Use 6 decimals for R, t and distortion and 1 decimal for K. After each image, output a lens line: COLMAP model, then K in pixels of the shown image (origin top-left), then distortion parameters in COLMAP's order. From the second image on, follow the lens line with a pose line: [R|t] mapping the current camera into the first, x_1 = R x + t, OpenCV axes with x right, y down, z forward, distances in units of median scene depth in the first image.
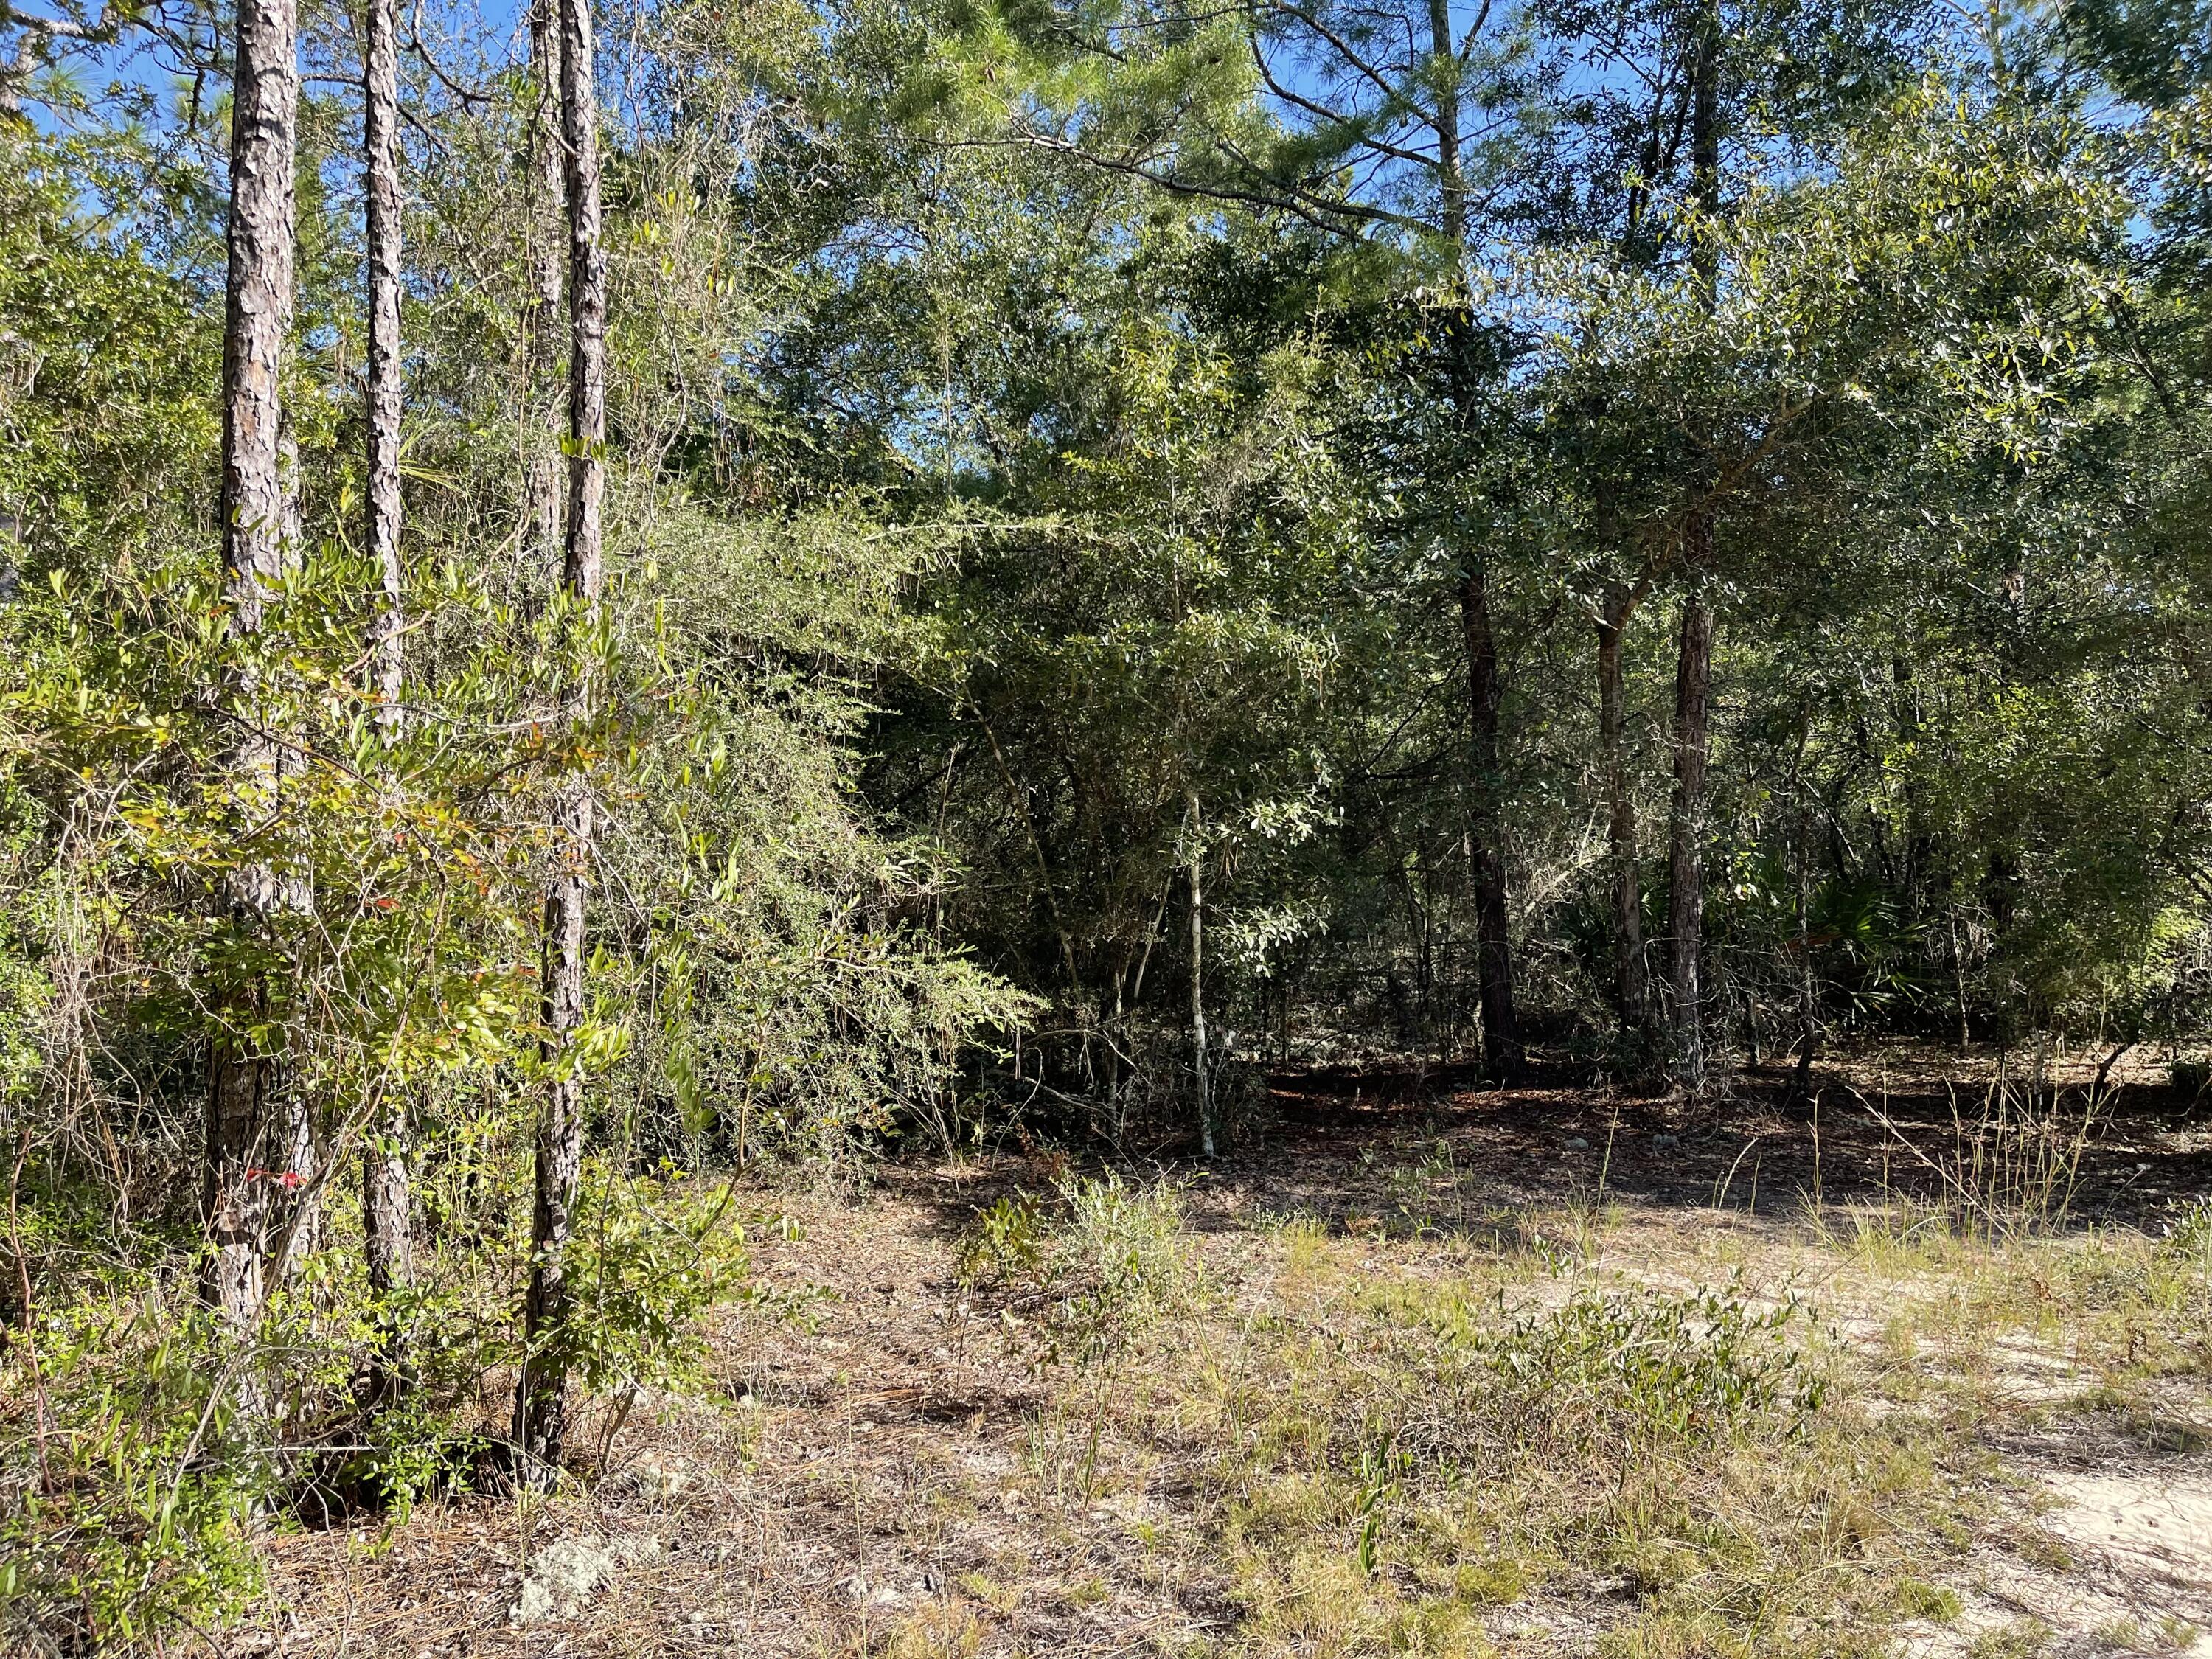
lens RADIAL K [[1659.2, 0, 1107.6], [0, 1659.2, 845.3], [0, 0, 1]] dist [-0.003998, -0.079531]
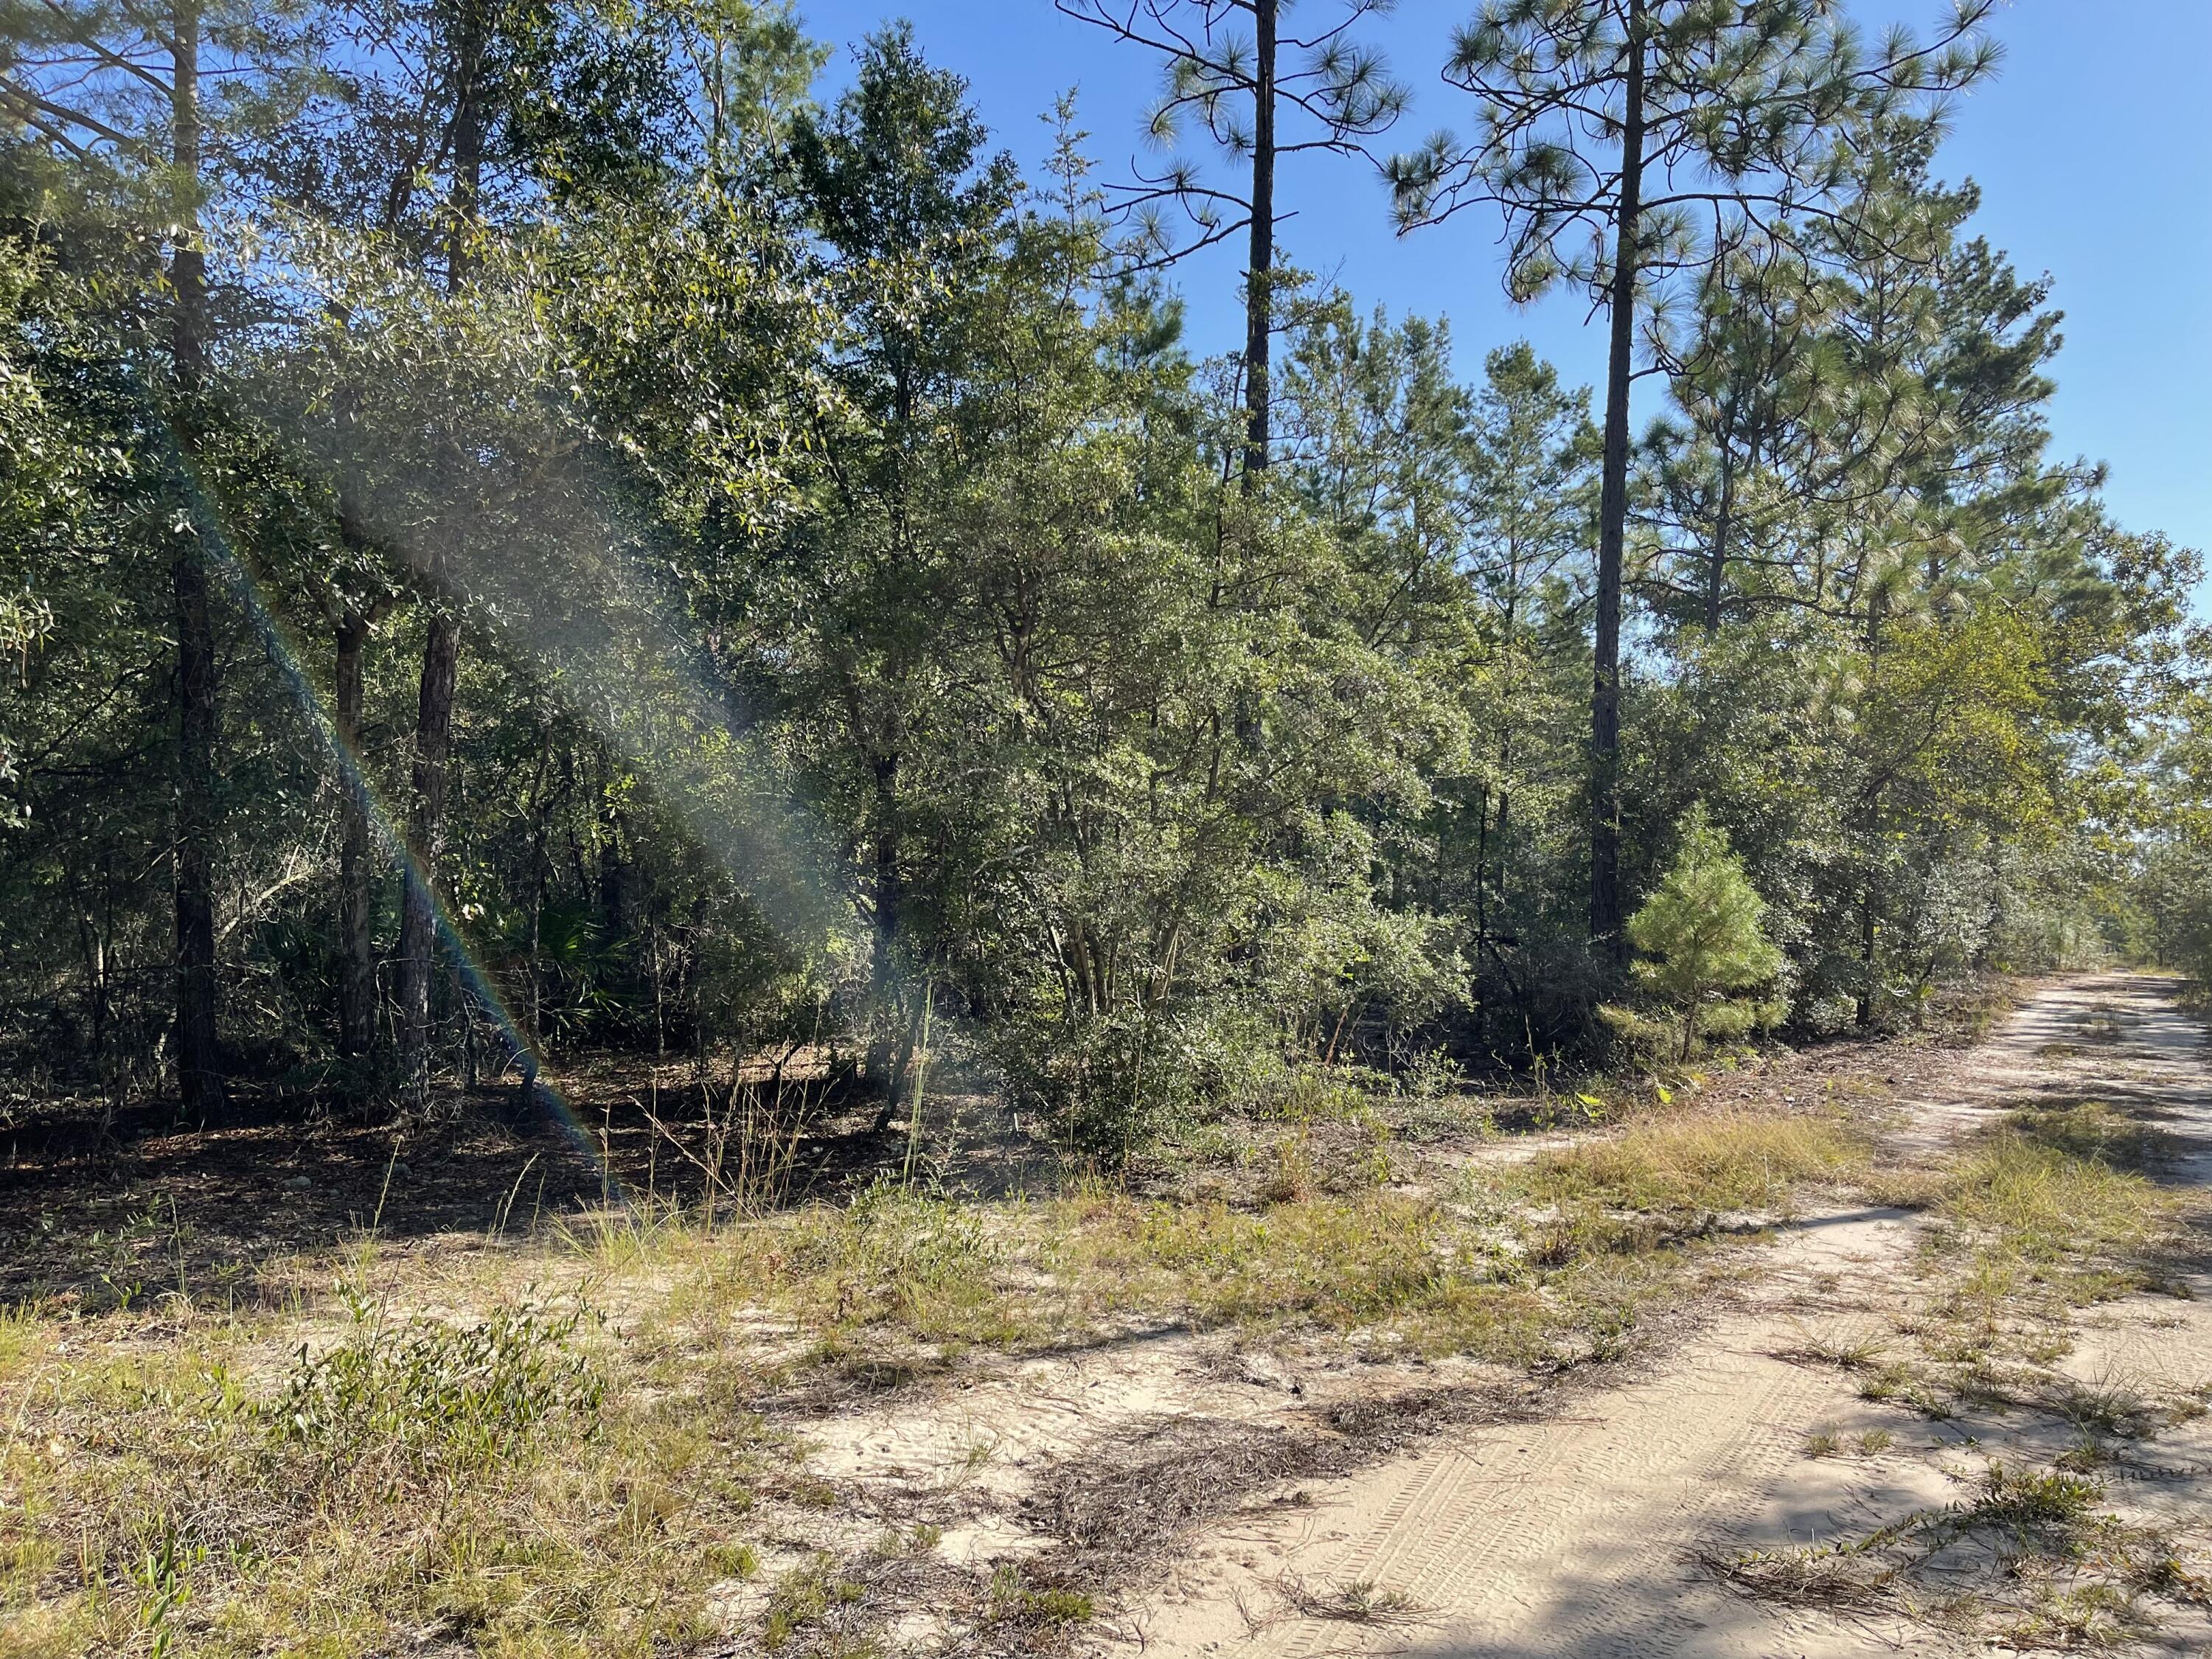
lens RADIAL K [[1682.2, 0, 1106.0], [0, 1682.2, 829.5], [0, 0, 1]] dist [0.000414, -0.091824]
pose [[0.656315, 0.042565, 0.753286, -0.148032], [-0.025974, 0.999090, -0.033824, 0.003177], [-0.754040, 0.002633, 0.656823, 0.051164]]
